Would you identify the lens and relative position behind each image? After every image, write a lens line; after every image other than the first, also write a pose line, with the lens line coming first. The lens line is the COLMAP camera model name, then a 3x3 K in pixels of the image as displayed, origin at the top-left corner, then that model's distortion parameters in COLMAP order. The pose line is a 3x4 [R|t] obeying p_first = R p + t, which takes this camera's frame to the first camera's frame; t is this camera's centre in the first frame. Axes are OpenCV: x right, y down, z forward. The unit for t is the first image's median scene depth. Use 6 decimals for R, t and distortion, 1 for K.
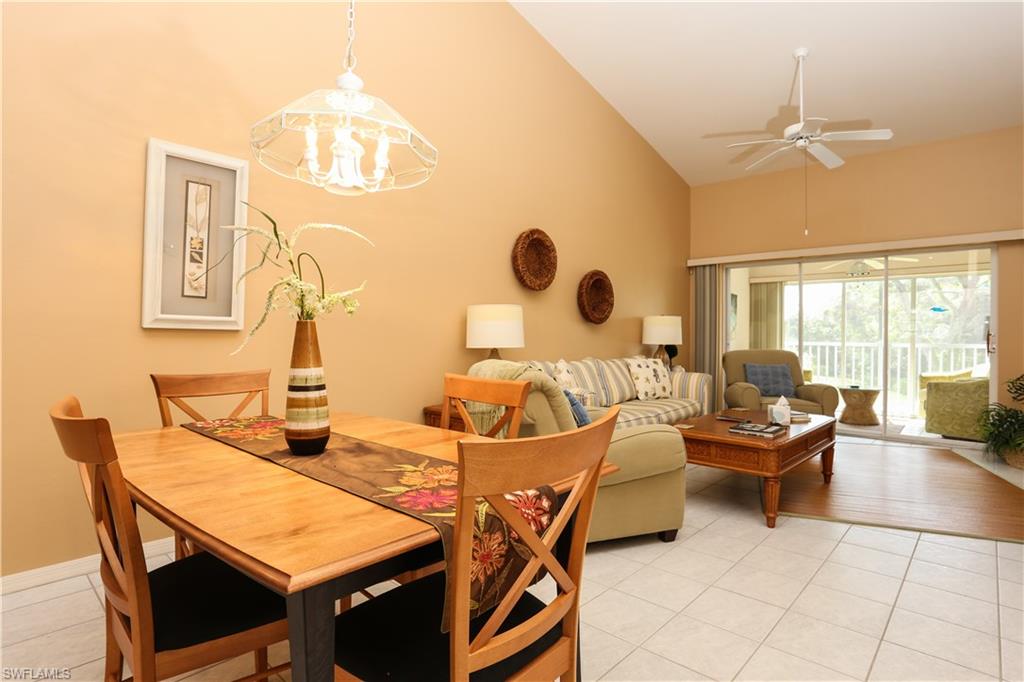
lens RADIAL K [[548.3, 0, 513.1], [0, 548.3, 335.3], [0, 0, 1]] dist [-0.026505, 0.003580]
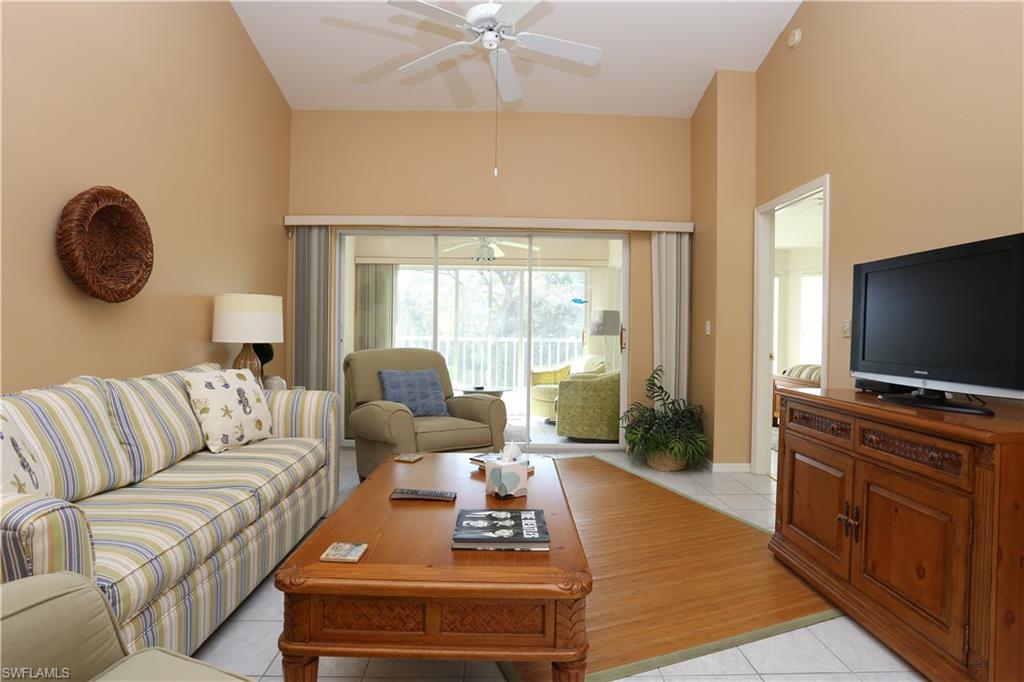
lens RADIAL K [[548.3, 0, 516.8], [0, 548.3, 335.0], [0, 0, 1]] dist [-0.026505, 0.003580]
pose [[0.725052, -0.002425, 0.688689, 0.083749], [-0.005947, 0.999934, 0.009782, 0.000636], [-0.688668, -0.011188, 0.724990, 0.412019]]
